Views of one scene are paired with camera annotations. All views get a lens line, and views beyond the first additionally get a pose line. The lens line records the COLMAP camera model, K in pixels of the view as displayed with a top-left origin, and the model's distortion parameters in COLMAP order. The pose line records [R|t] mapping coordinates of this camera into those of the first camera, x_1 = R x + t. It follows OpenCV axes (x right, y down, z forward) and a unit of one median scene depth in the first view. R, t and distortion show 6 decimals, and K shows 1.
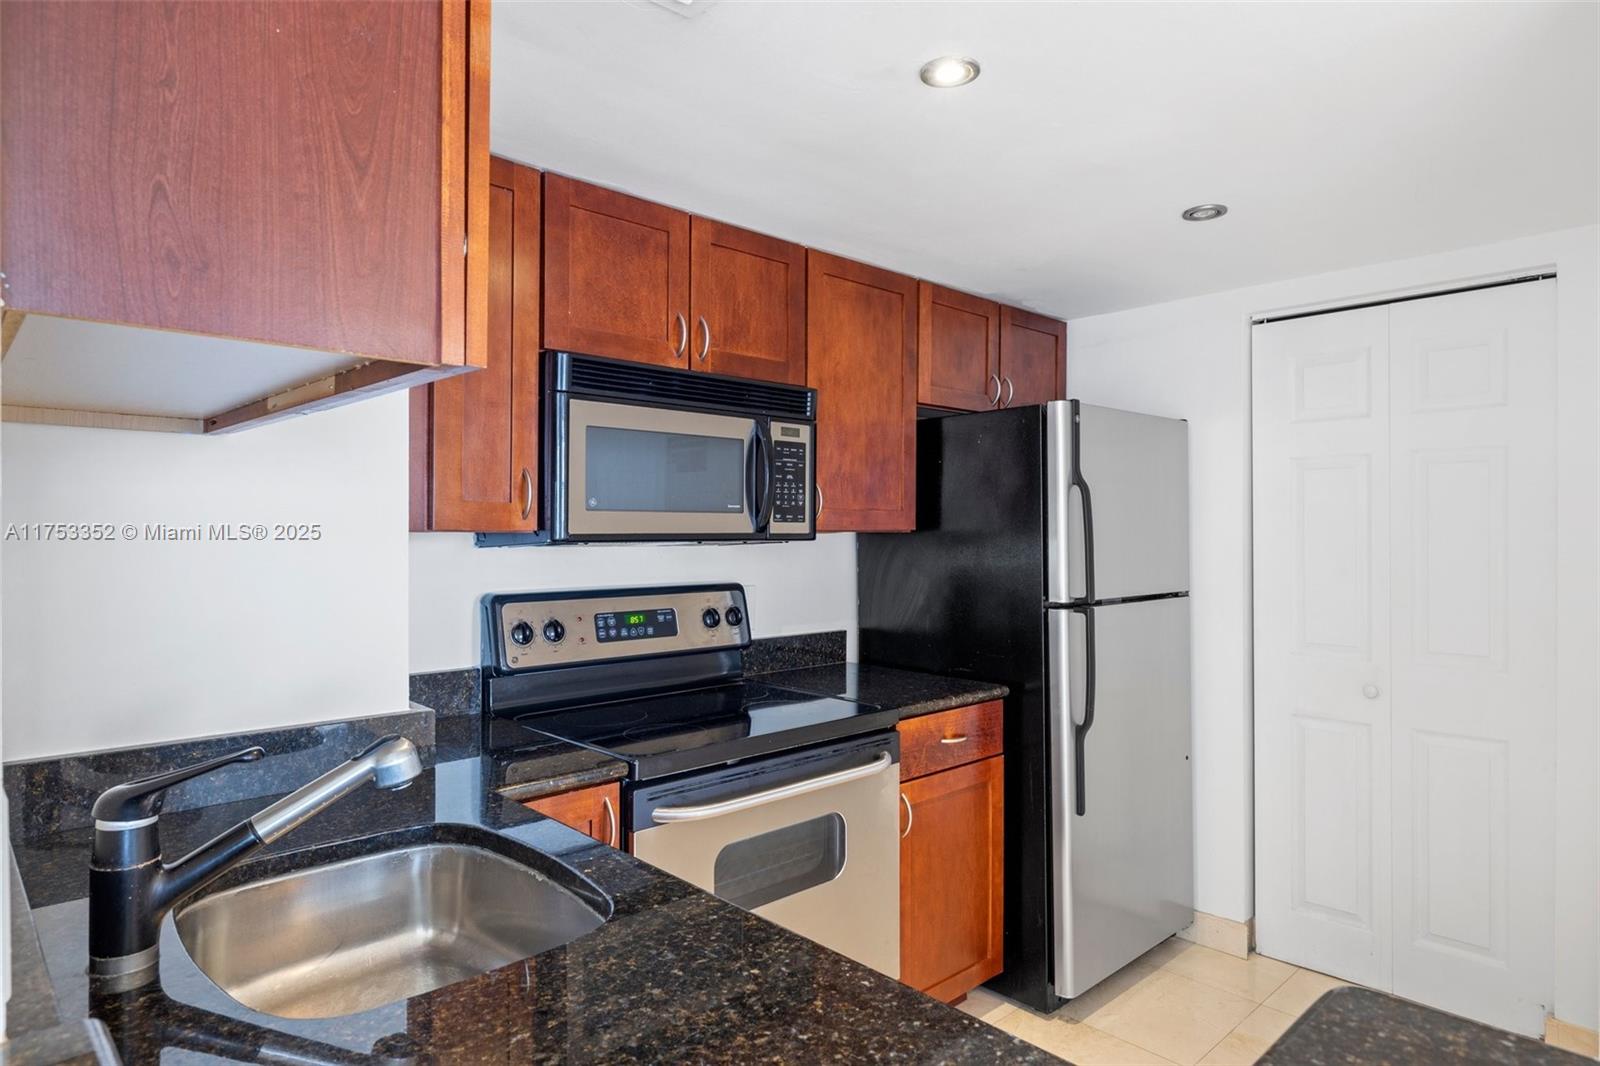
lens RADIAL K [[930.8, 0, 808.1], [0, 930.8, 533.7], [0, 0, 1]] dist [0.006643, 0.001649]
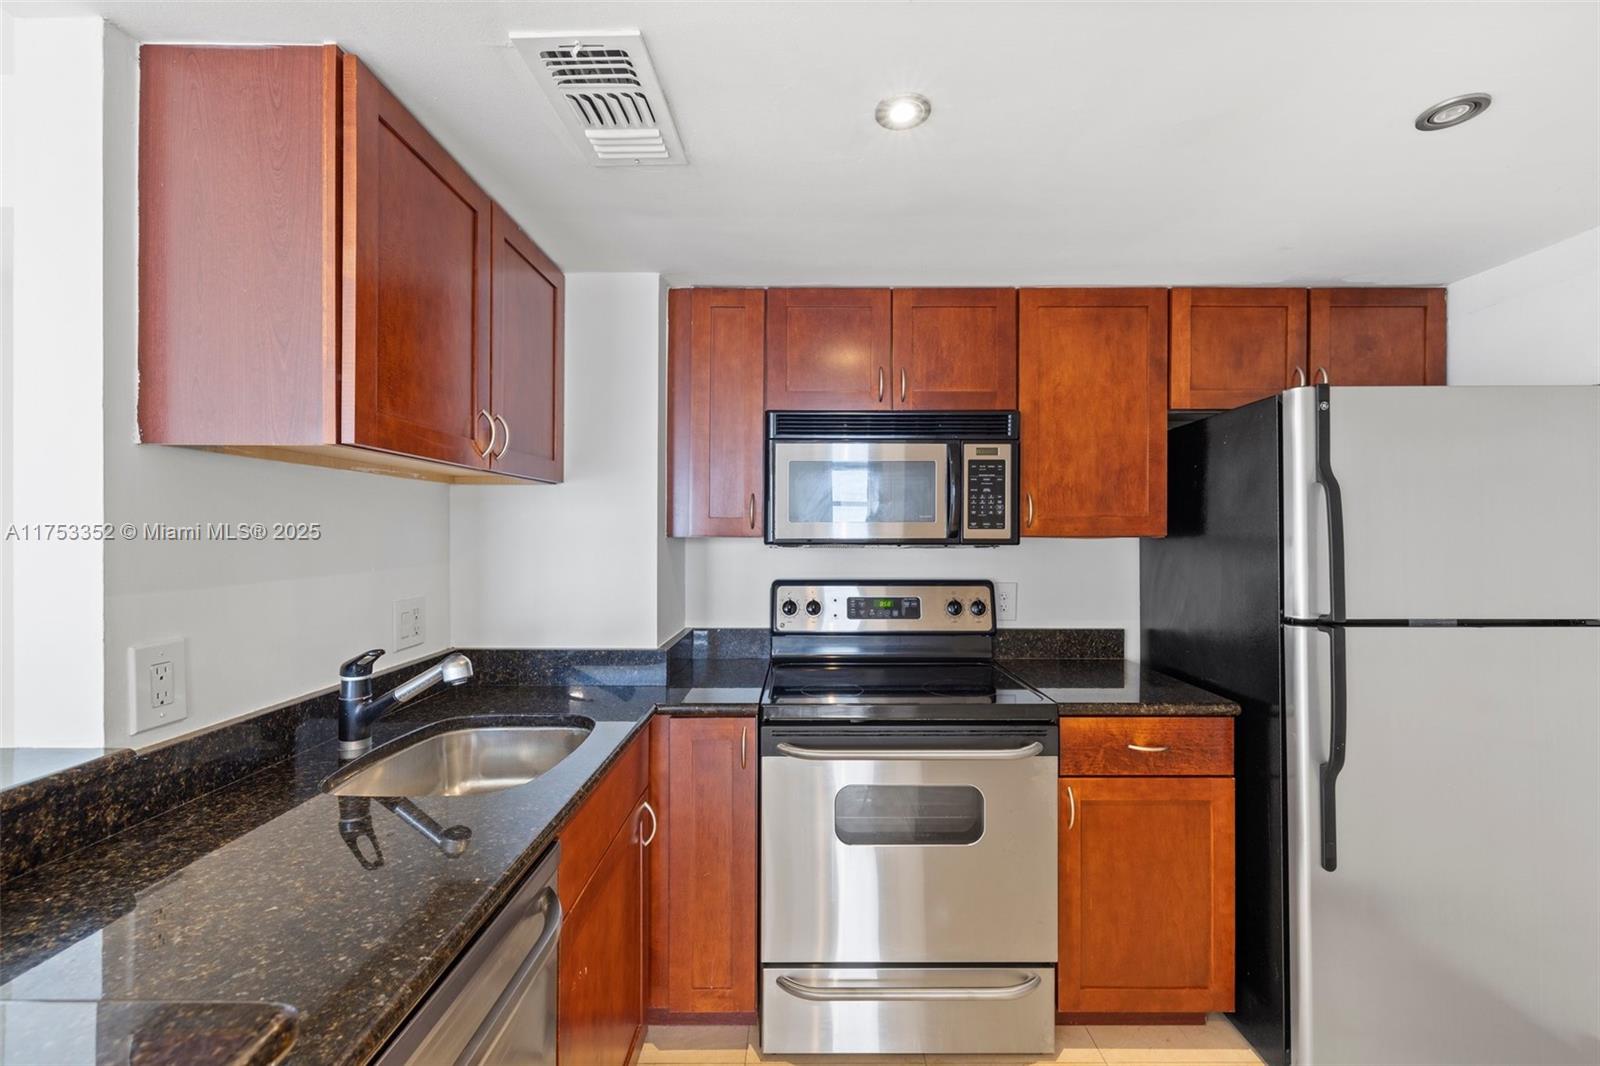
lens RADIAL K [[672.7, 0, 801.3], [0, 672.7, 532.9], [0, 0, 1]] dist [0.001317, -0.001032]
pose [[0.723601, -0.003840, -0.690207, 0.393759], [-0.001752, 0.999971, -0.007401, -0.000889], [0.690216, 0.006564, 0.723574, 0.234109]]
